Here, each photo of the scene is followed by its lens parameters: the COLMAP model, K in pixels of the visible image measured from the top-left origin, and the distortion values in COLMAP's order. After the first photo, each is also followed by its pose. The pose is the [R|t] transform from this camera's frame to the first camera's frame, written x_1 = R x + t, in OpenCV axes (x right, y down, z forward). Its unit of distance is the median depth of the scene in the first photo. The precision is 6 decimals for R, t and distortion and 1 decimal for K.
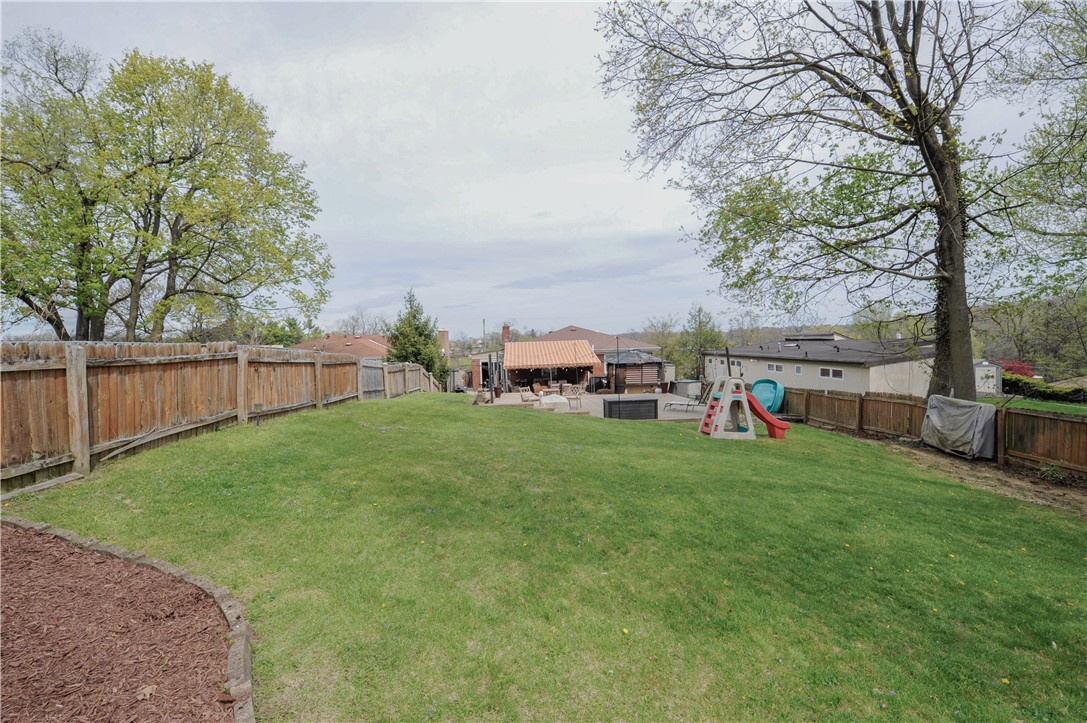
lens RADIAL K [[429.7, 0, 546.0], [0, 429.7, 361.4], [0, 0, 1]] dist [-0.017473, -0.000215]
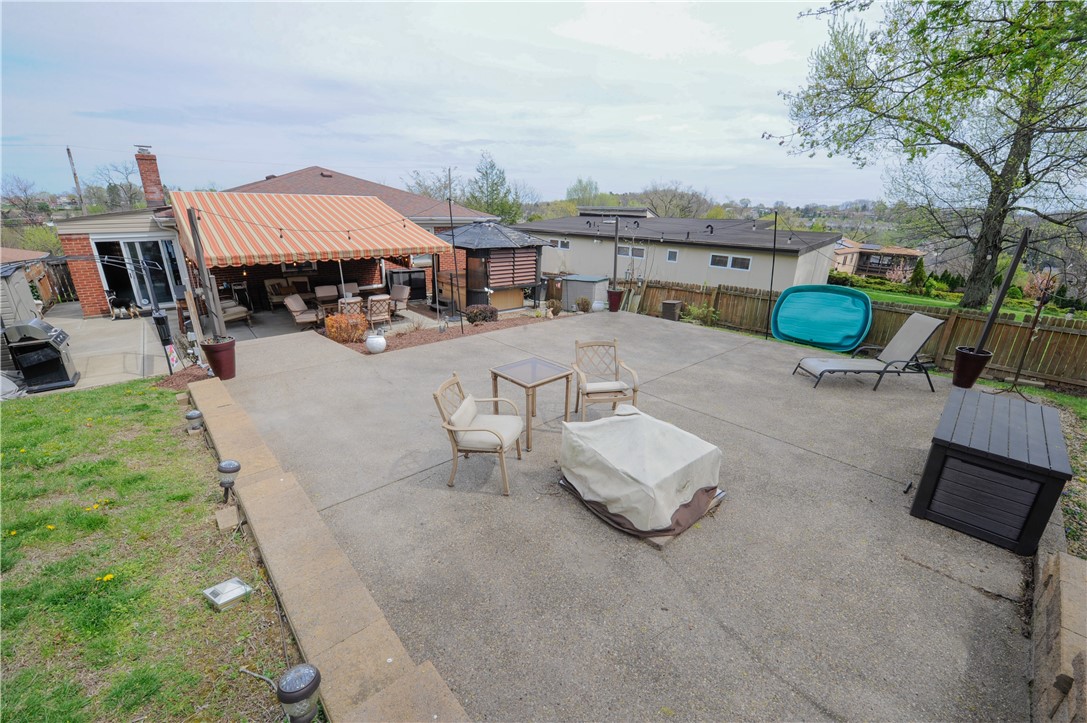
lens RADIAL K [[429.7, 0, 546.0], [0, 429.7, 361.4], [0, 0, 1]] dist [-0.017473, -0.000215]
pose [[0.783152, -0.159462, 0.601036, -0.092842], [-0.017507, 0.960523, 0.277649, -0.008619], [-0.621583, -0.227964, 0.749444, 0.534426]]
